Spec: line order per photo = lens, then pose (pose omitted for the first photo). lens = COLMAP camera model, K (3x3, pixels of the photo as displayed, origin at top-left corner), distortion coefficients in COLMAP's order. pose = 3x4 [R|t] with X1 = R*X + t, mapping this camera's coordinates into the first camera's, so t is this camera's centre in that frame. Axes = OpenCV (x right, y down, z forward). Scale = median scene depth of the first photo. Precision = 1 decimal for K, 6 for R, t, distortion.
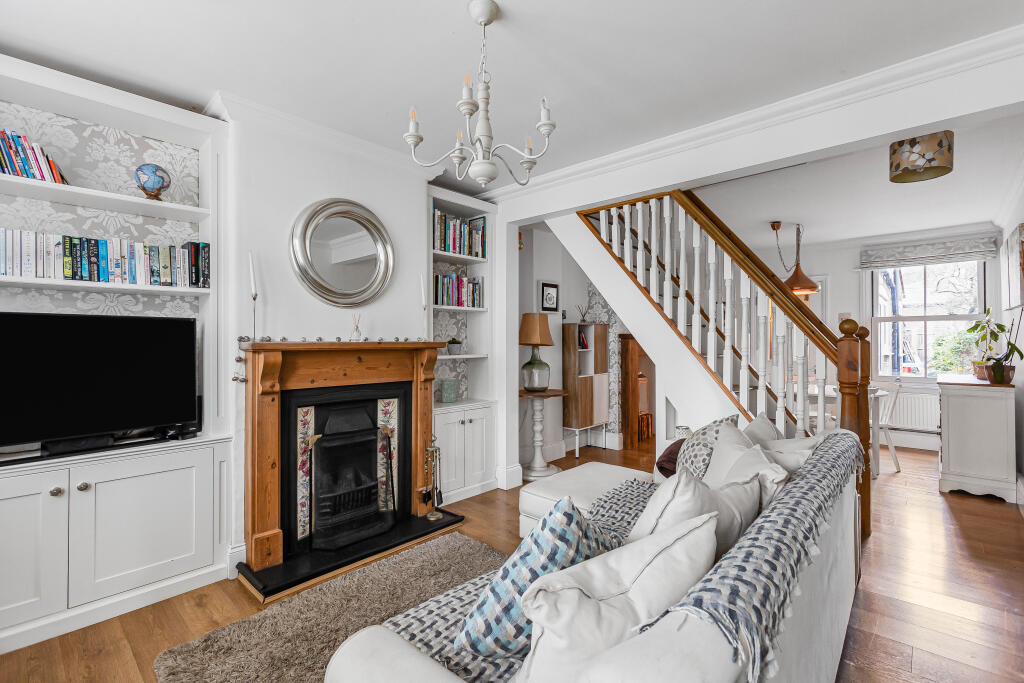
lens RADIAL K [[464.9, 0, 515.1], [0, 464.9, 333.4], [0, 0, 1]] dist [-0.001705, 0.010476]
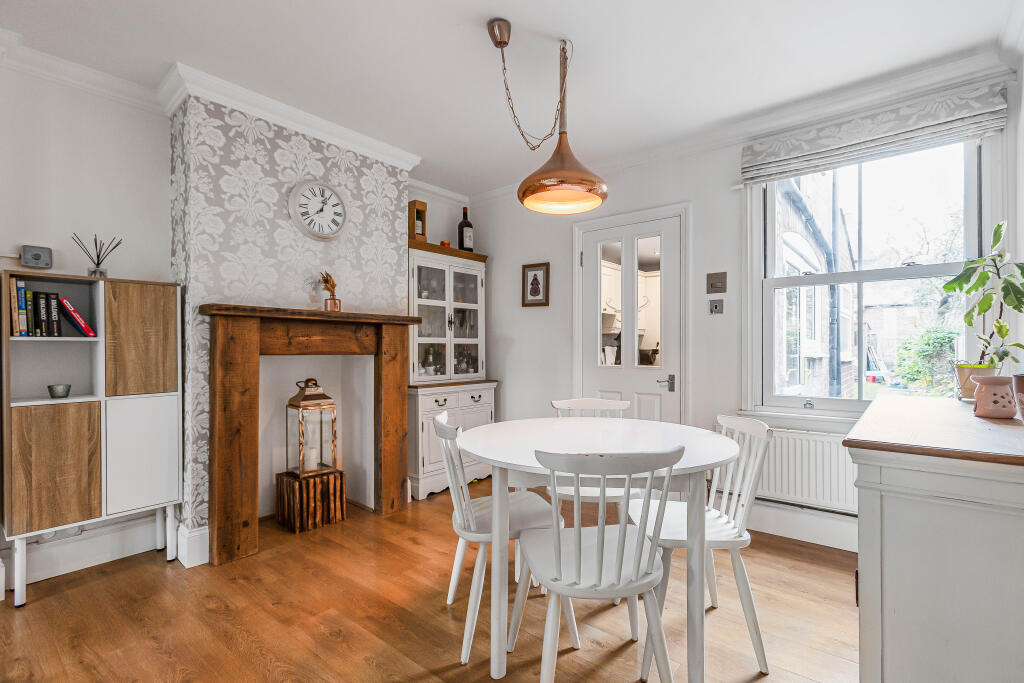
lens RADIAL K [[476.8, 0, 512.0], [0, 476.8, 341.5], [0, 0, 1]] dist [0.001500, 0.000552]
pose [[0.999117, 0.002310, 0.041950, 1.361600], [-0.002329, 0.999997, 0.000403, 0.093950], [-0.041949, -0.000500, 0.999120, 1.429207]]
